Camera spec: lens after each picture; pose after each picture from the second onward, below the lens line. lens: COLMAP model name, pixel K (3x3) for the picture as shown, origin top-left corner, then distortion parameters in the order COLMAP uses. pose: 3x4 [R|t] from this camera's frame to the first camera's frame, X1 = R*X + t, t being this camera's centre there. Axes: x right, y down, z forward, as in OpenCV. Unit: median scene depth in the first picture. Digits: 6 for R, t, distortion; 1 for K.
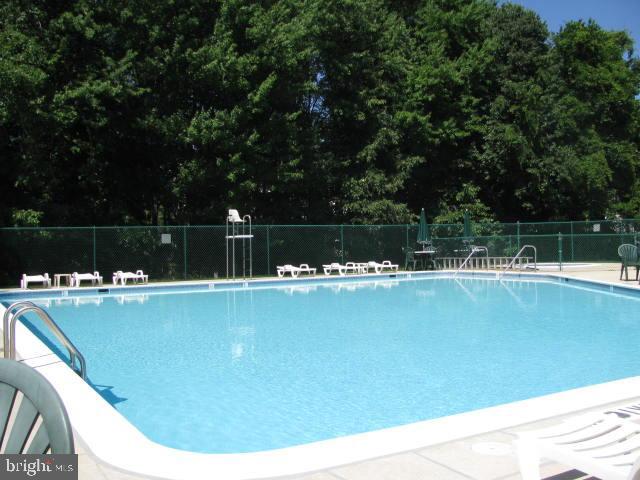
lens RADIAL K [[670.1, 0, 320.0], [0, 670.1, 240.0], [0, 0, 1]] dist [-0.185970, 0.174861]
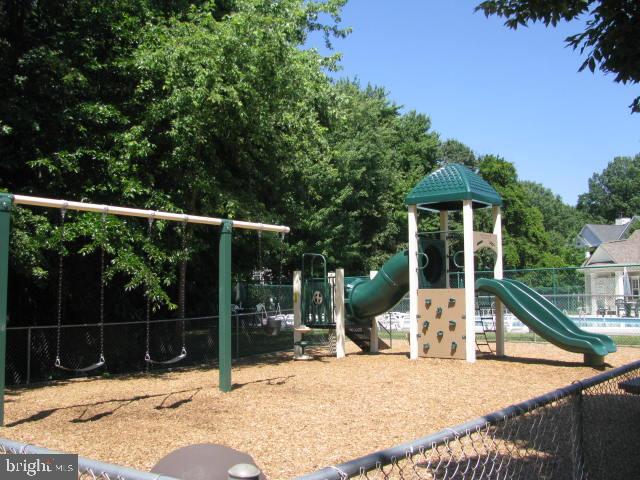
lens RADIAL K [[671.6, 0, 321.4], [0, 671.6, 256.0], [0, 0, 1]] dist [-0.211427, 0.302571]
pose [[0.939004, 0.039467, 0.341634, -0.581794], [-0.013933, 0.996943, -0.076876, 0.021873], [-0.343624, 0.067426, 0.936684, -0.342511]]
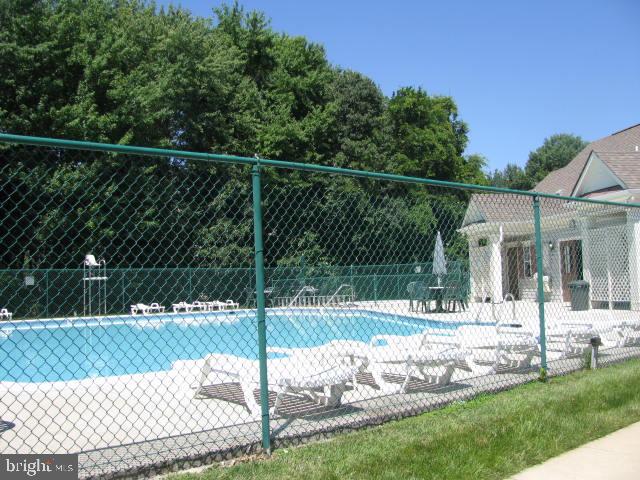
lens RADIAL K [[670.1, 0, 320.0], [0, 670.1, 240.0], [0, 0, 1]] dist [-0.185970, 0.174861]
pose [[0.982316, 0.003941, 0.187188, 0.031178], [0.008509, 0.997806, -0.065660, 0.004416], [-0.187036, 0.066092, 0.980127, -0.114114]]
